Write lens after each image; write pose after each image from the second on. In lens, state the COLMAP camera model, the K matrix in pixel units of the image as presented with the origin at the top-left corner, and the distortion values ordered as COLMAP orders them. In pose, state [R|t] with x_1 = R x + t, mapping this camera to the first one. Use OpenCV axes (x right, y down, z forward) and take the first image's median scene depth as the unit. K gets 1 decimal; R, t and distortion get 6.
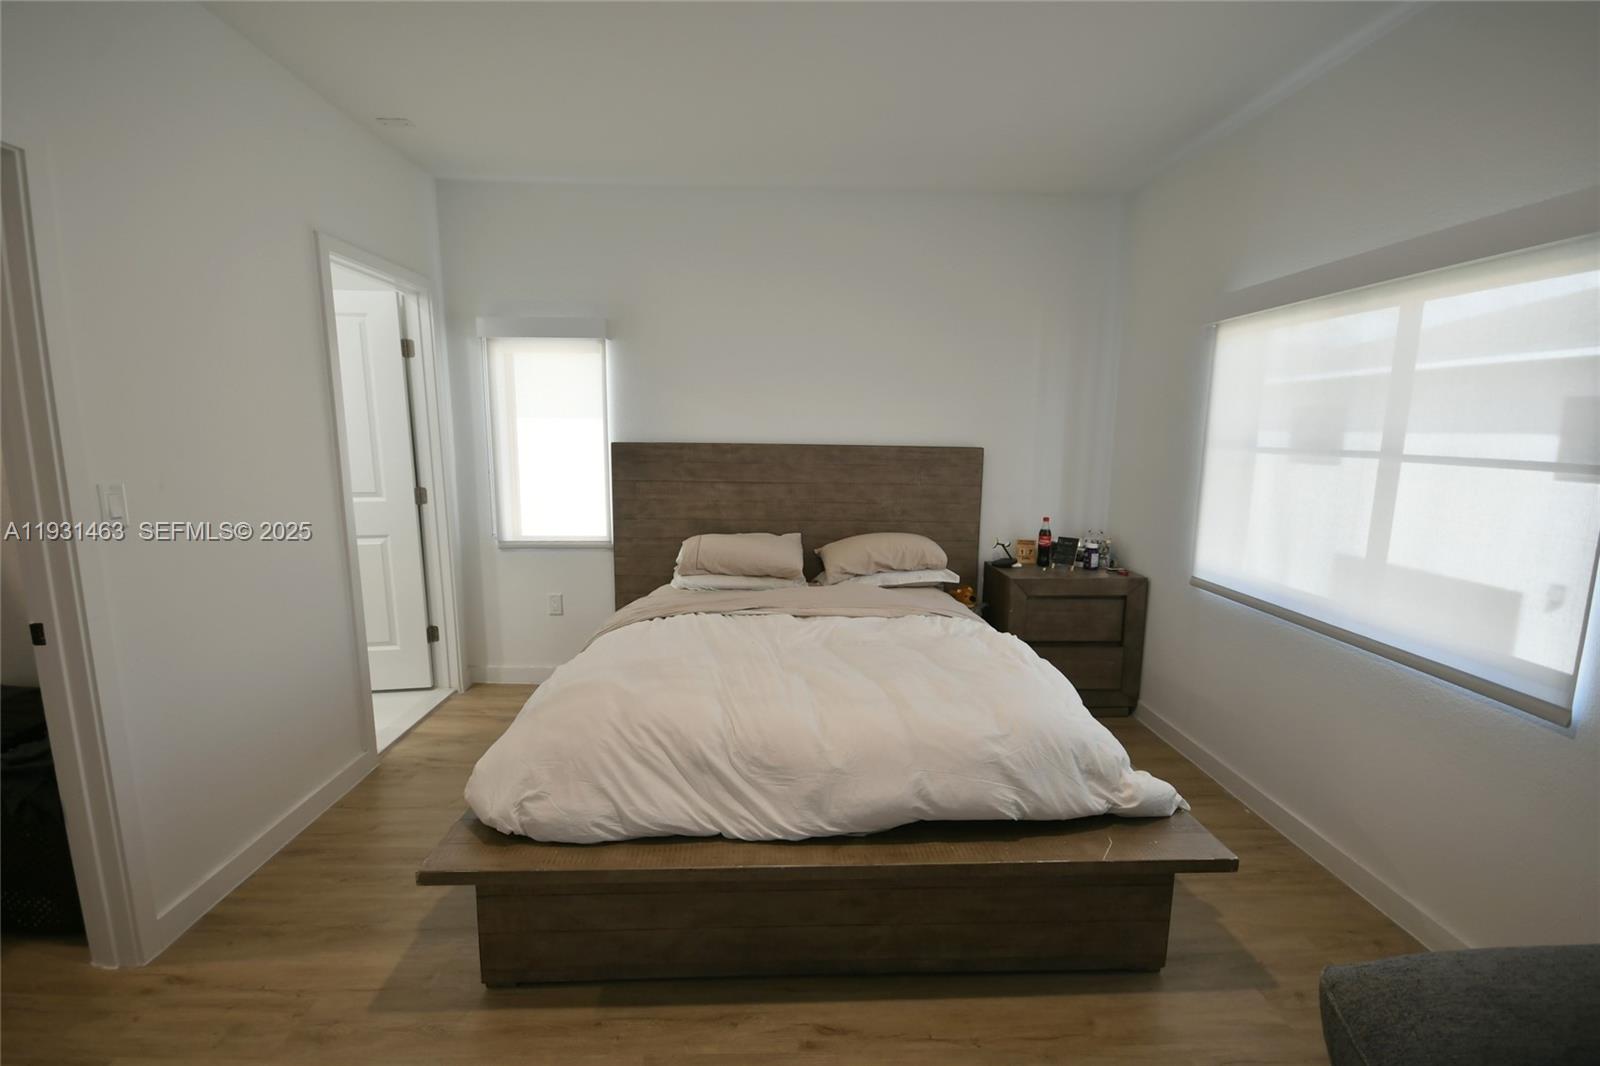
lens RADIAL K [[715.6, 0, 800.0], [0, 715.6, 533.0], [0, 0, 1]] dist [0.001140, -0.007412]
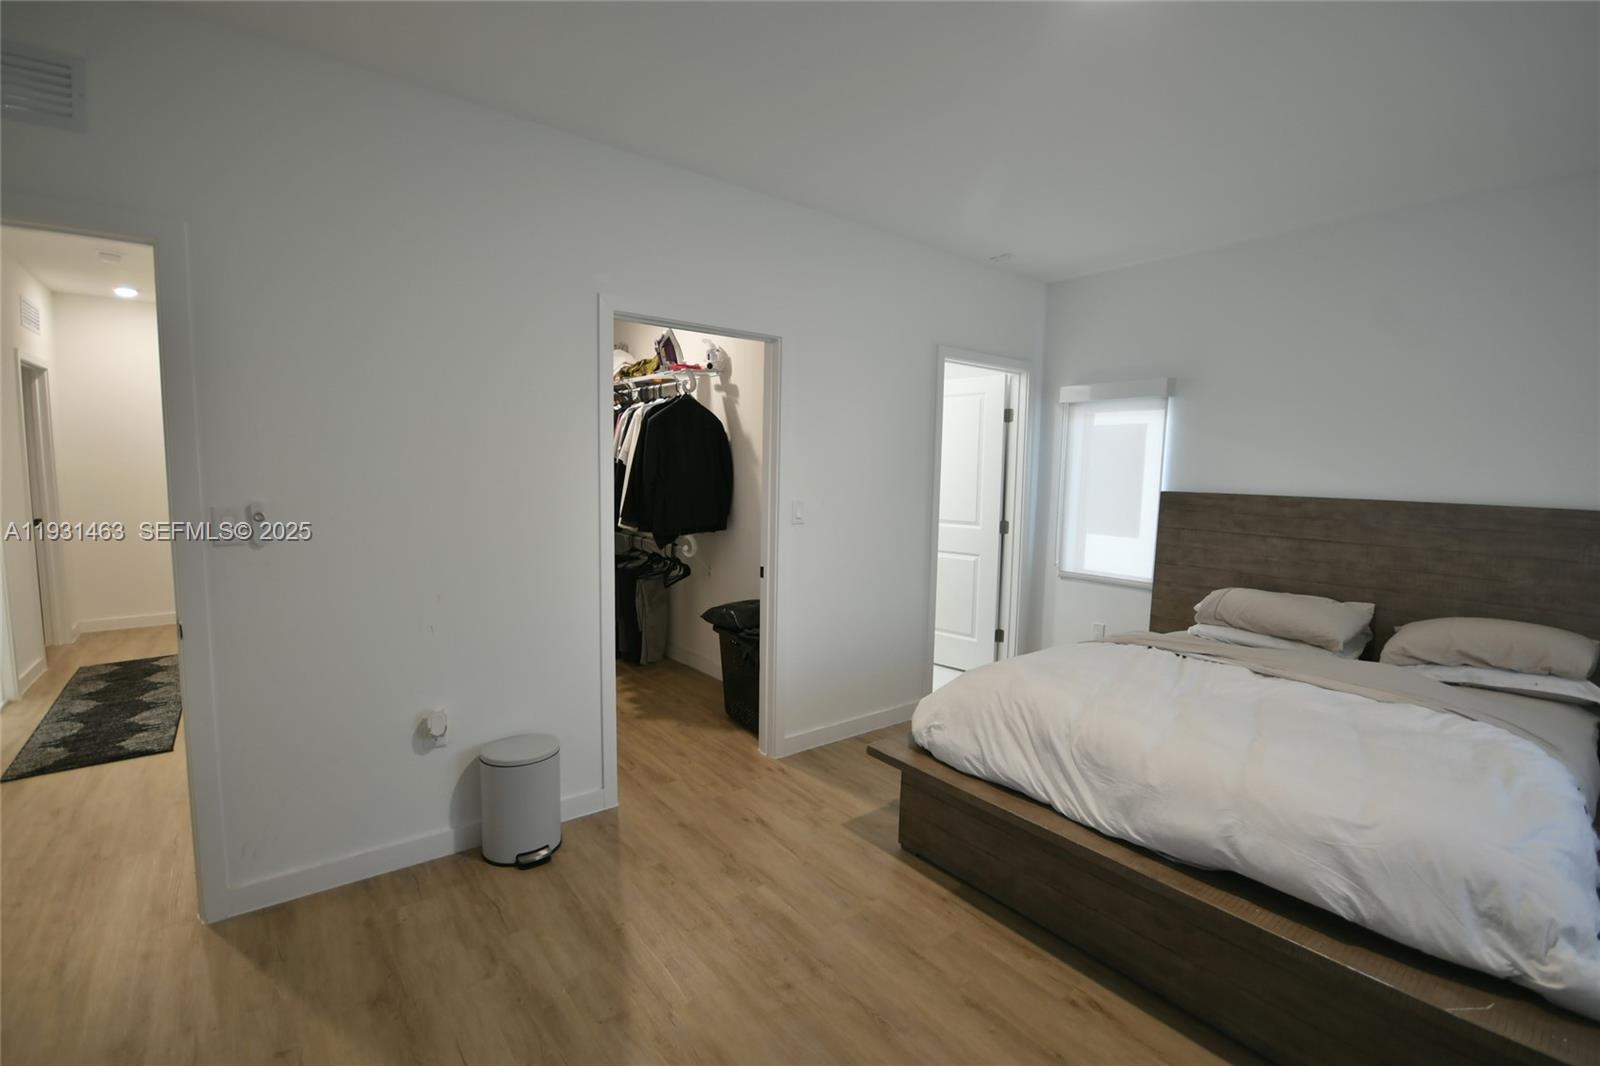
lens RADIAL K [[716.1, 0, 800.0], [0, 716.1, 533.0], [0, 0, 1]] dist [-0.001174, -0.012255]
pose [[0.580430, 0.076682, -0.810692, 0.577942], [-0.134872, 0.990859, -0.002840, 0.022308], [0.803063, 0.110989, 0.585467, -0.107053]]
